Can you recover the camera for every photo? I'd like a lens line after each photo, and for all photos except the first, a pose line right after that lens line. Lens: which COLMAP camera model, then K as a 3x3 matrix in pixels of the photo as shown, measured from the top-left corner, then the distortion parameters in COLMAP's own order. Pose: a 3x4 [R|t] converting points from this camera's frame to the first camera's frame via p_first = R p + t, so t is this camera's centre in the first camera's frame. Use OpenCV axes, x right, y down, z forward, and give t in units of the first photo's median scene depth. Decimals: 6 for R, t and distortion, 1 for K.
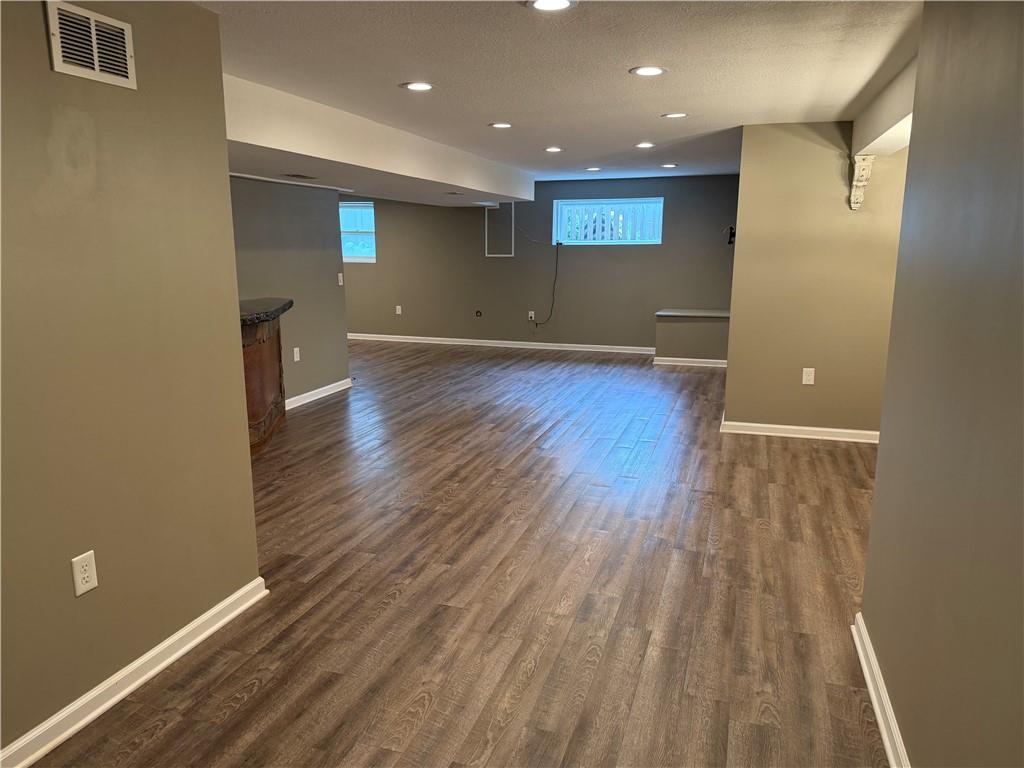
lens RADIAL K [[722.0, 0, 506.8], [0, 722.0, 391.8], [0, 0, 1]] dist [0.069041, -0.096603]
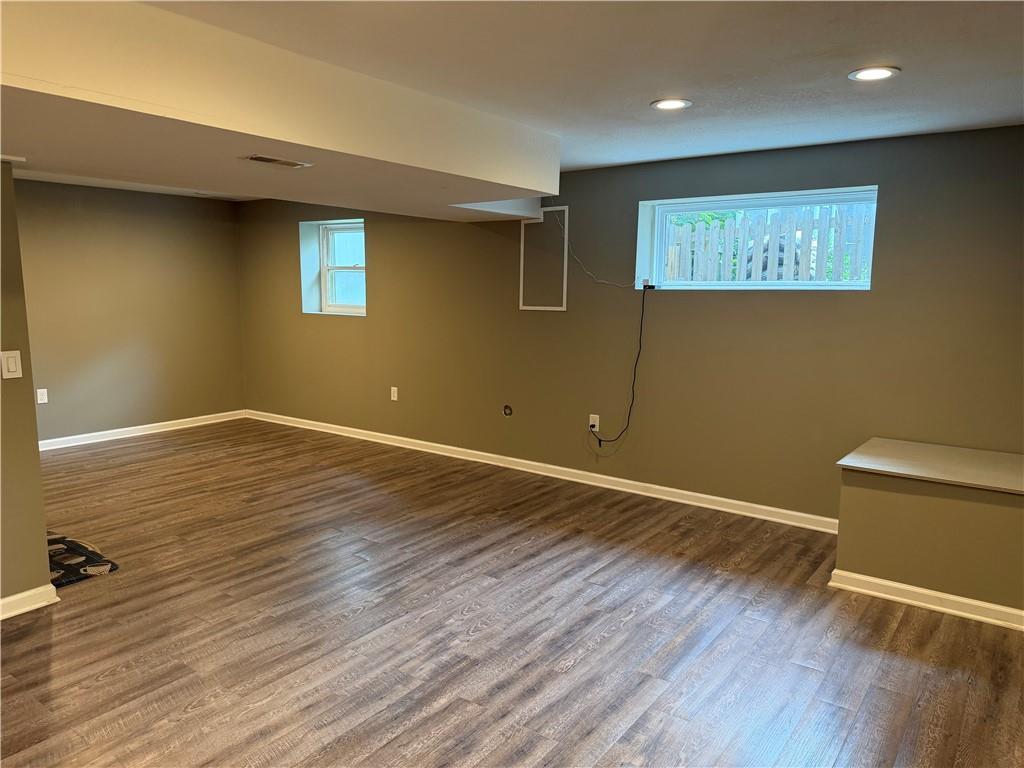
lens RADIAL K [[722.0, 0, 502.5], [0, 722.0, 376.8], [0, 0, 1]] dist [0.069041, -0.096603]
pose [[0.949402, 0.046295, -0.310632, 0.153784], [-0.069392, 0.995553, -0.063715, -0.117699], [0.306301, 0.082047, 0.948392, 0.563602]]
